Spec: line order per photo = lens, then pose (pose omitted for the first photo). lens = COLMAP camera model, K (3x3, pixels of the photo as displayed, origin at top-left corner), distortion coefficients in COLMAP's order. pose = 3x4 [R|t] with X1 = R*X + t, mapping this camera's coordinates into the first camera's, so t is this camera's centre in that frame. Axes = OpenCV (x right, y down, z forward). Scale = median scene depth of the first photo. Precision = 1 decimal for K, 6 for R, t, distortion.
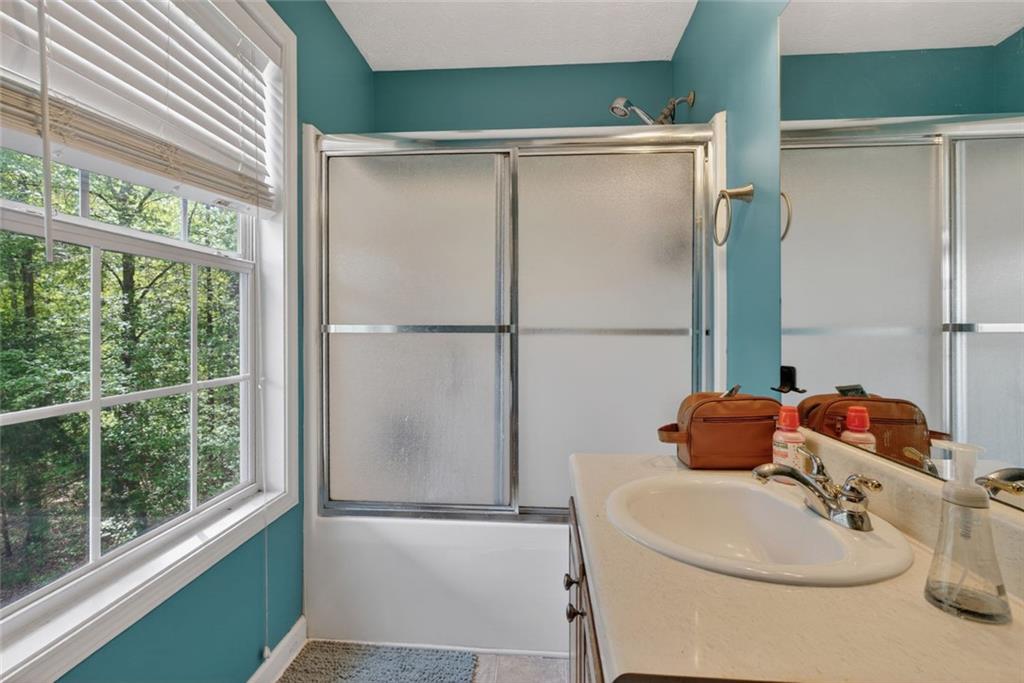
lens RADIAL K [[500.9, 0, 512.2], [0, 500.9, 329.6], [0, 0, 1]] dist [-0.002476, -0.000732]
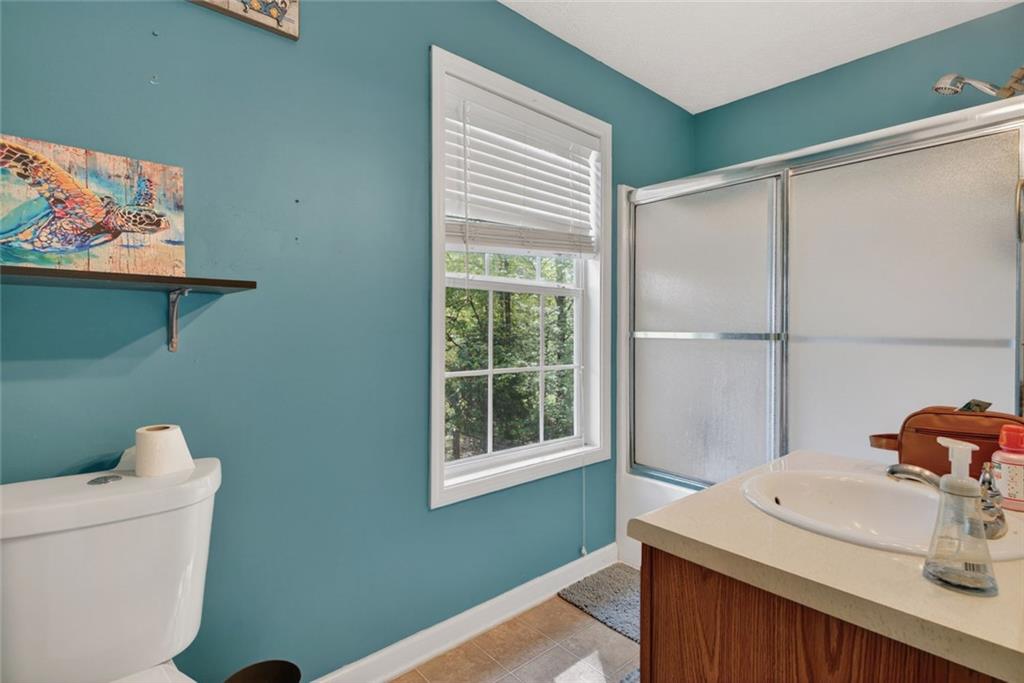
lens RADIAL K [[490.8, 0, 510.4], [0, 490.8, 346.4], [0, 0, 1]] dist [-0.000244, 0.000694]
pose [[0.713272, 0.029273, -0.700276, 0.326414], [-0.013248, 0.999512, 0.028288, -0.002897], [0.700762, -0.010900, 0.713312, -0.175132]]
